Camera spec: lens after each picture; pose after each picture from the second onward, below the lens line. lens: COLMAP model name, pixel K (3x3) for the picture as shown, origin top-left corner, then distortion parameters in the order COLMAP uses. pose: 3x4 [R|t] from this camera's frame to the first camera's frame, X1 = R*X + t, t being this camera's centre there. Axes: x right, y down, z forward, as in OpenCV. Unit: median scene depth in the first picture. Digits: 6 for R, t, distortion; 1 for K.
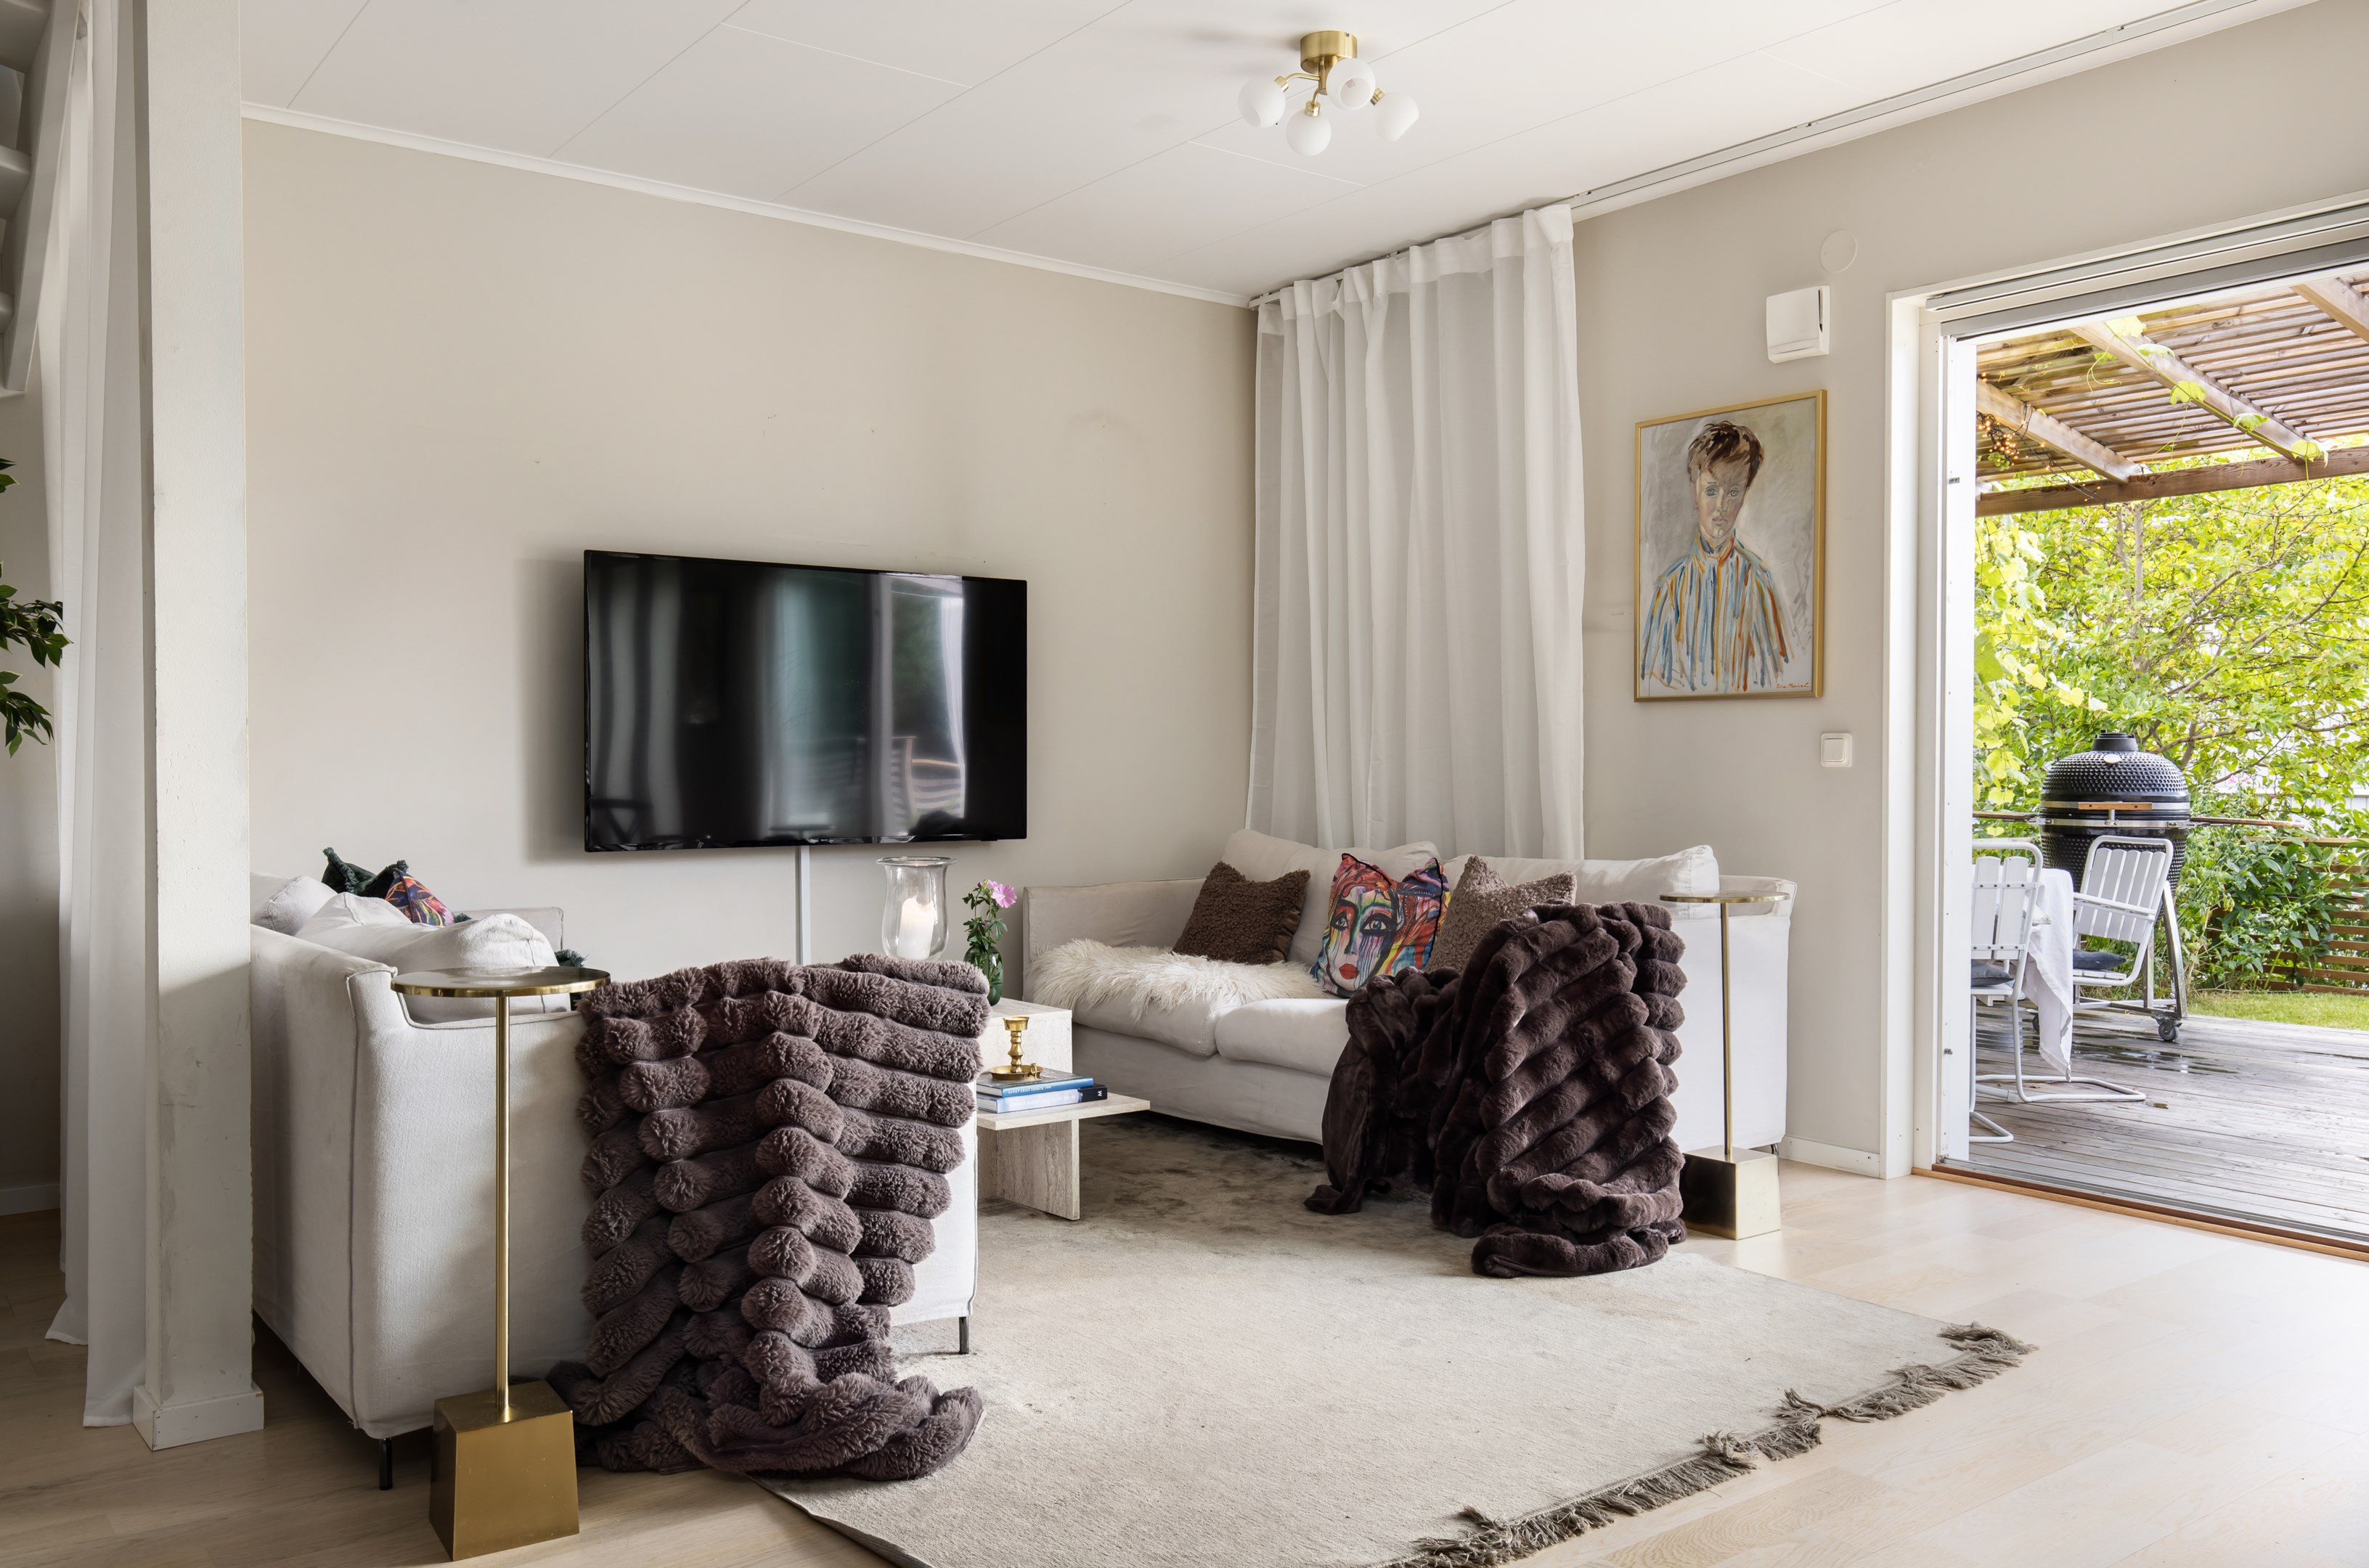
lens RADIAL K [[1840.7, 0, 1182.7], [0, 1840.7, 789.7], [0, 0, 1]] dist [0.010382, -0.000560]
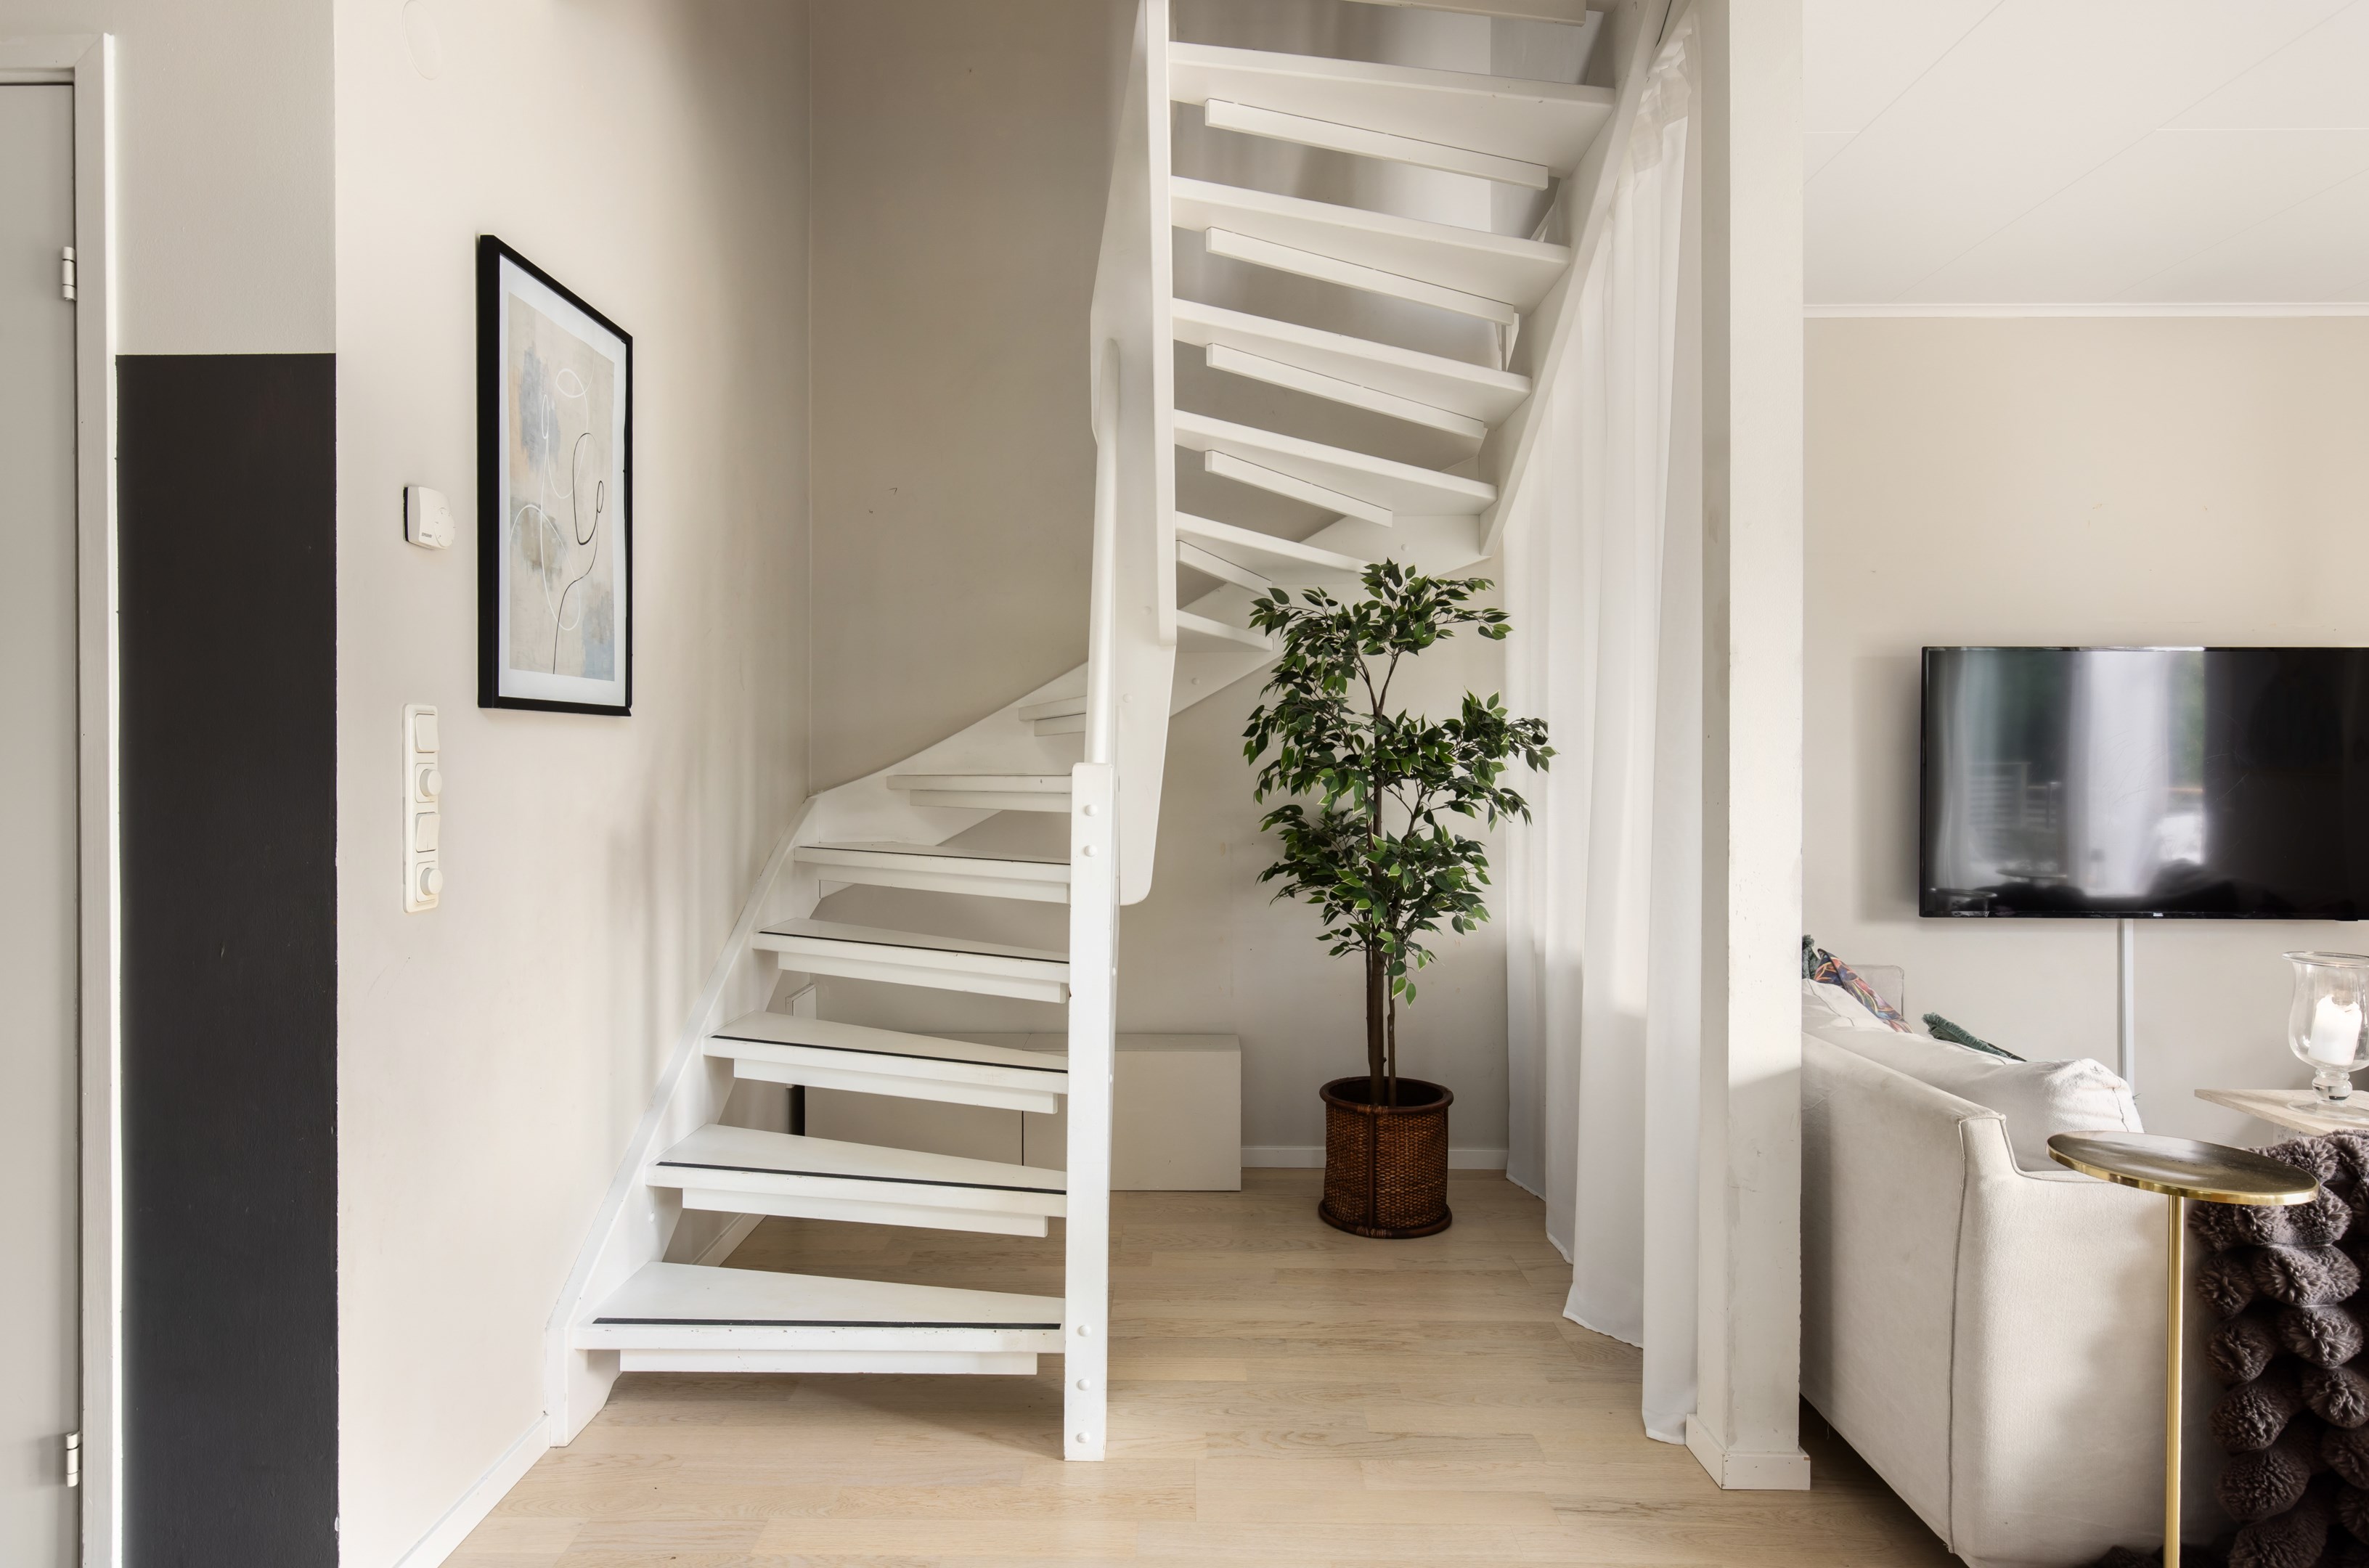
lens RADIAL K [[1361.8, 0, 1181.6], [0, 1361.8, 770.6], [0, 0, 1]] dist [0.002926, 0.002134]
pose [[0.797692, 0.007966, -0.603012, -0.315130], [-0.013038, 0.999907, -0.004039, -0.078772], [0.602924, 0.011085, 0.797722, 0.118496]]
